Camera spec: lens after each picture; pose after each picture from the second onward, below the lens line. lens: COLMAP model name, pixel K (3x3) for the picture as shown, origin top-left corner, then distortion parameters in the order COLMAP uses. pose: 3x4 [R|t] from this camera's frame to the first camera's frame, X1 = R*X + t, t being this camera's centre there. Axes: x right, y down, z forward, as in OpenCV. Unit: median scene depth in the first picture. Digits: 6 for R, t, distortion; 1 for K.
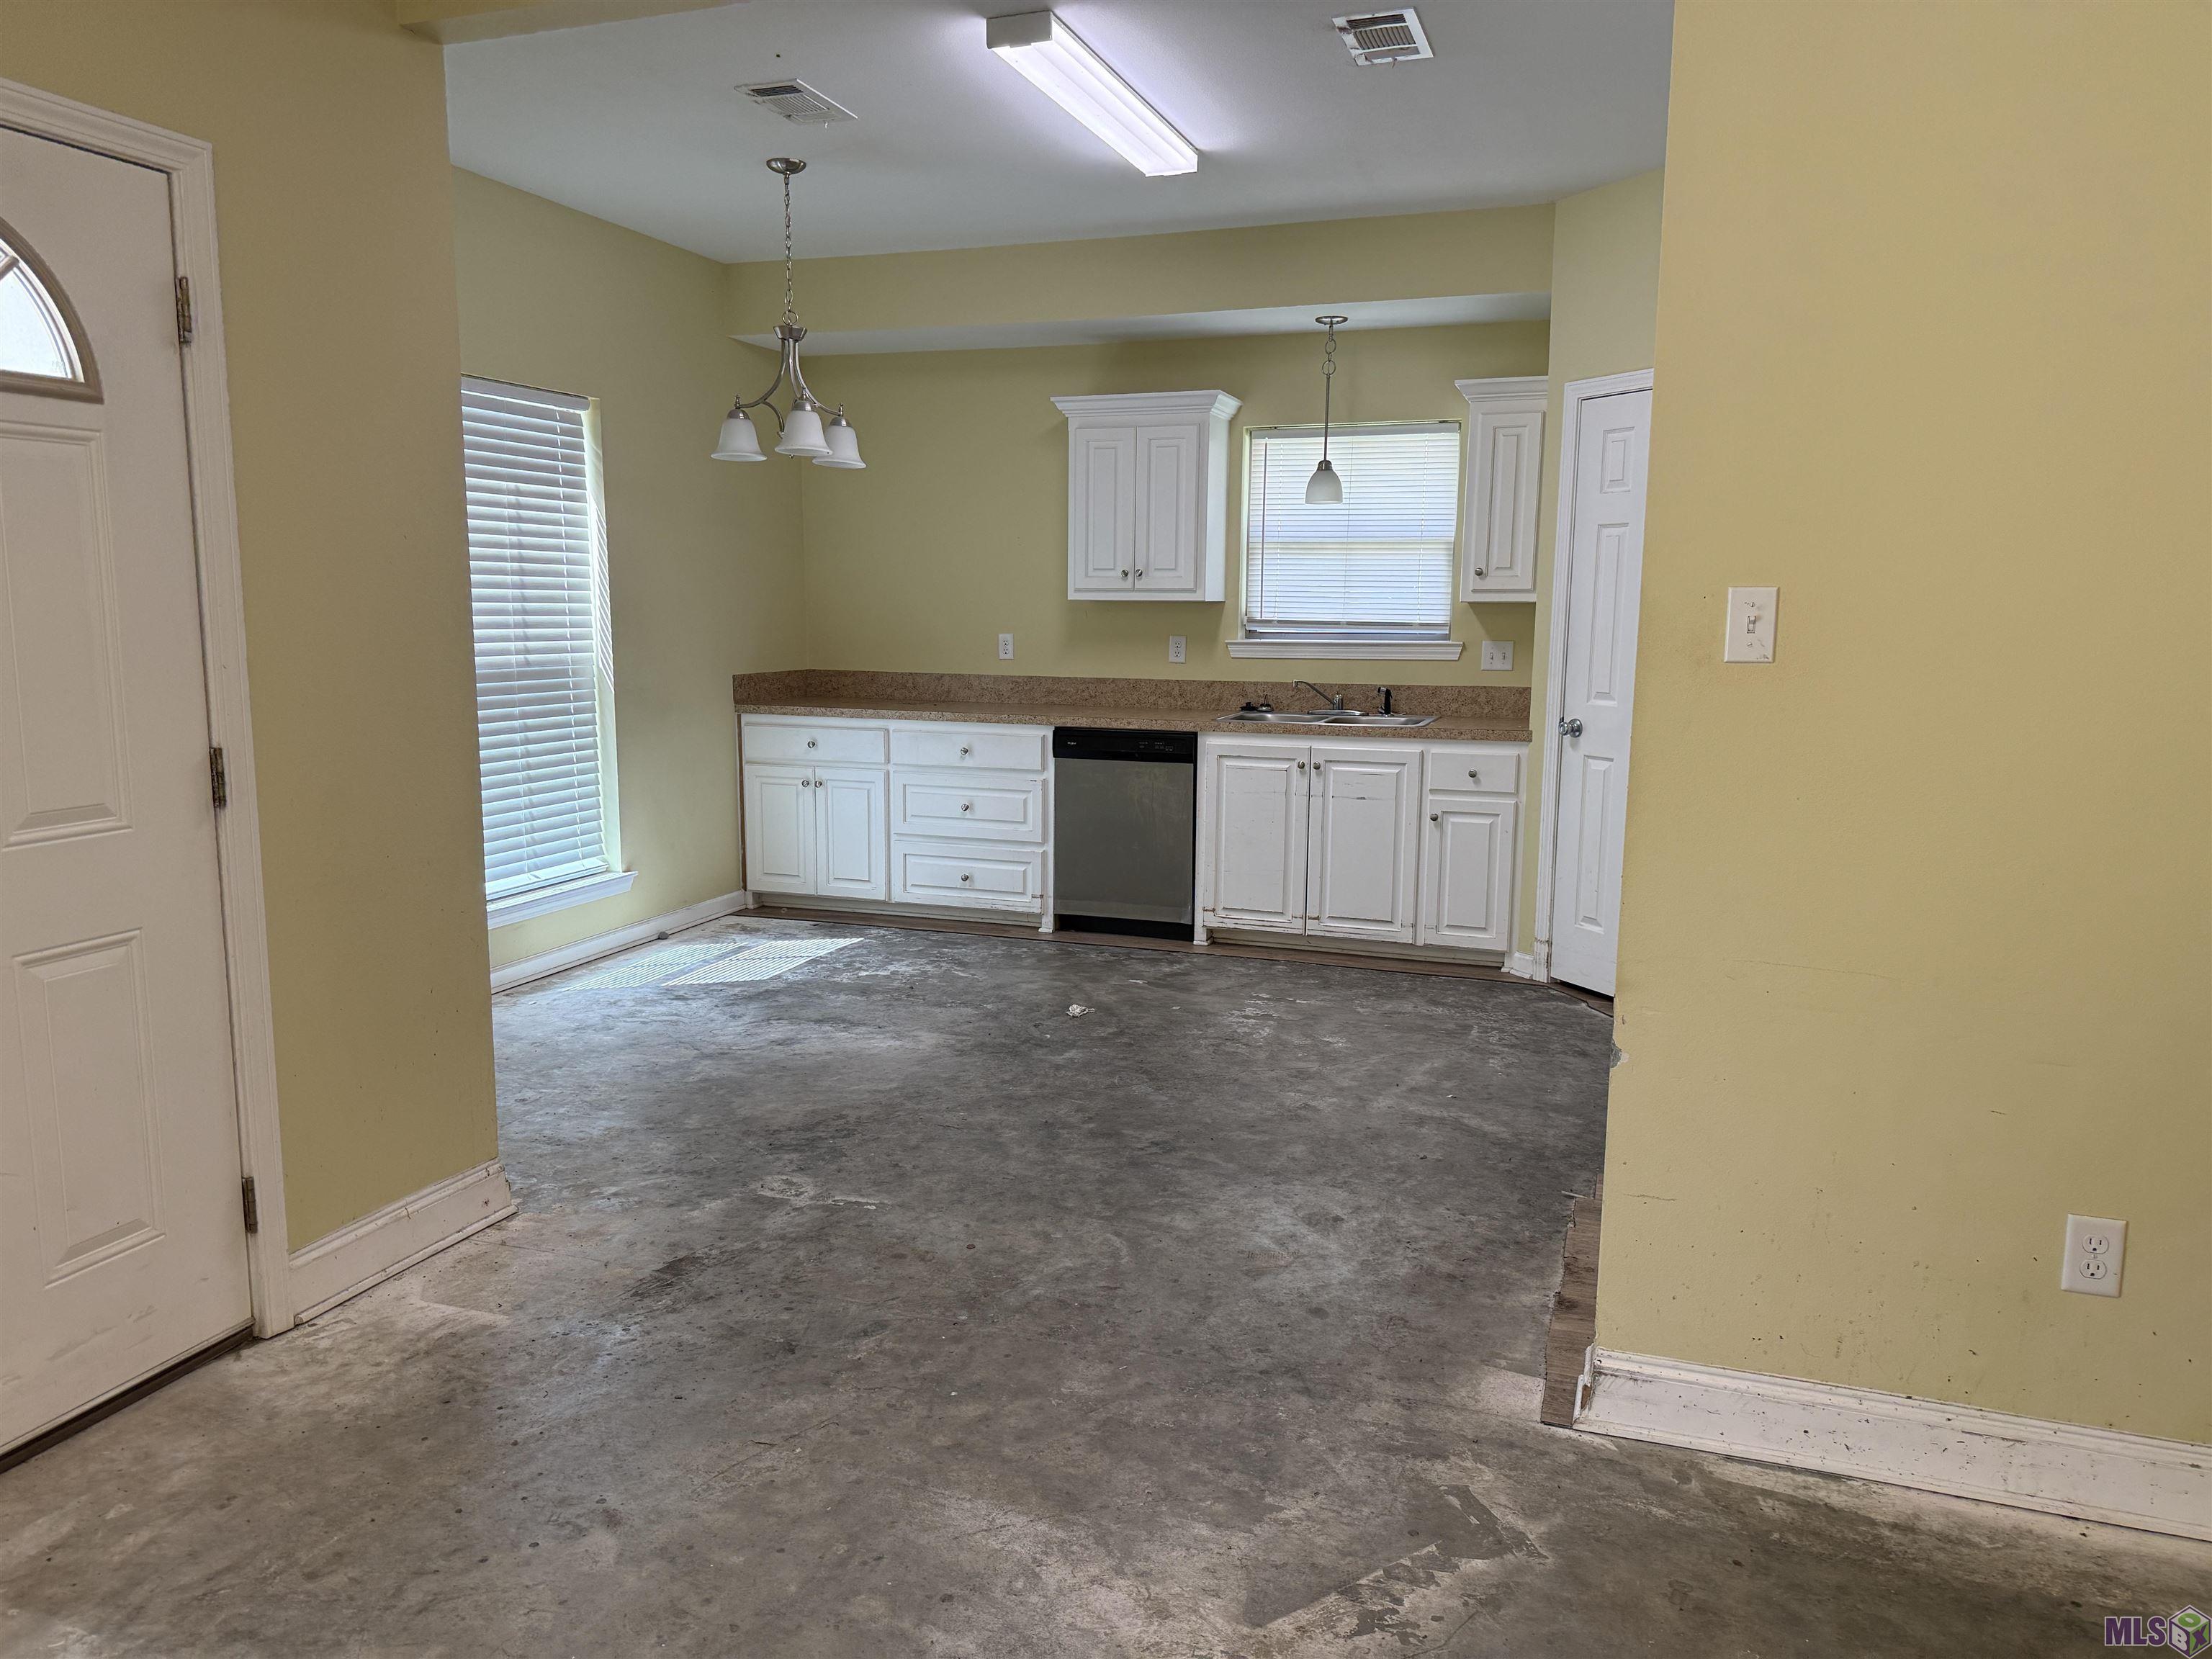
lens RADIAL K [[1555.8, 0, 1103.3], [0, 1555.8, 831.1], [0, 0, 1]] dist [0.154817, -0.287270]
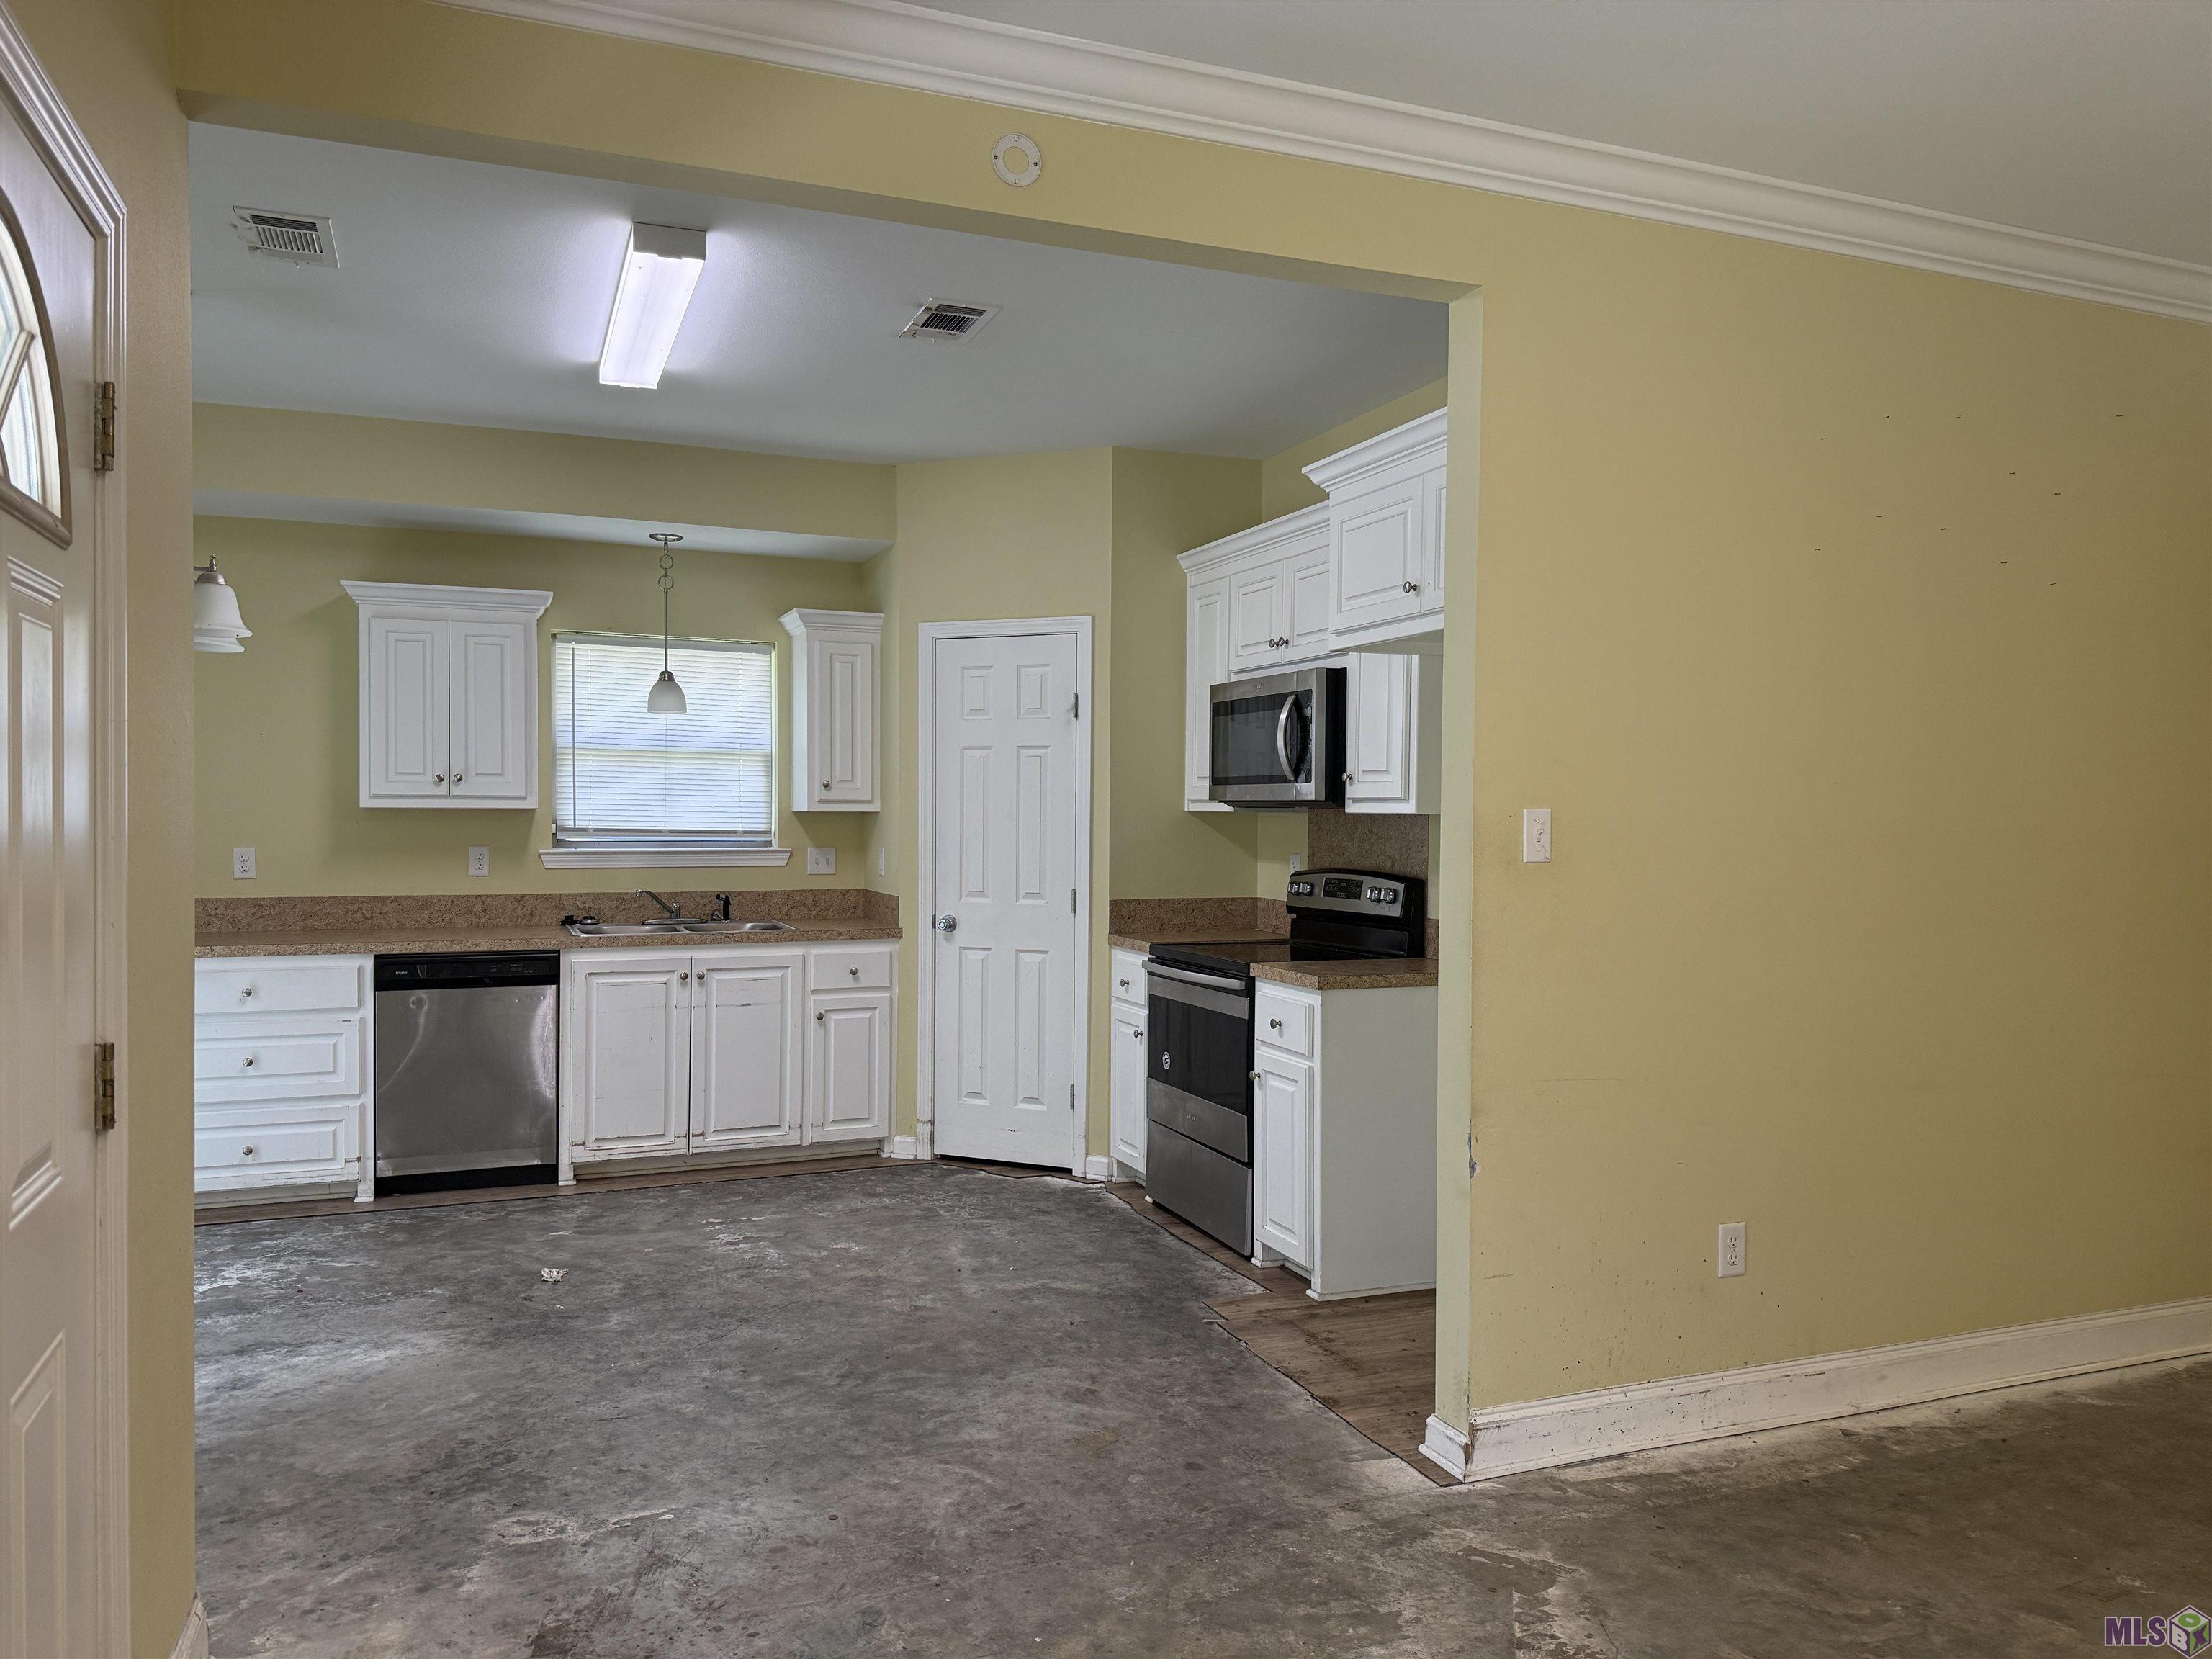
lens RADIAL K [[1555.8, 0, 1103.3], [0, 1555.8, 831.1], [0, 0, 1]] dist [0.154817, -0.287270]
pose [[0.746513, -0.012811, 0.665247, -0.338606], [0.096096, 0.991408, -0.088743, -0.020662], [-0.658395, 0.130176, 0.741330, 0.093262]]
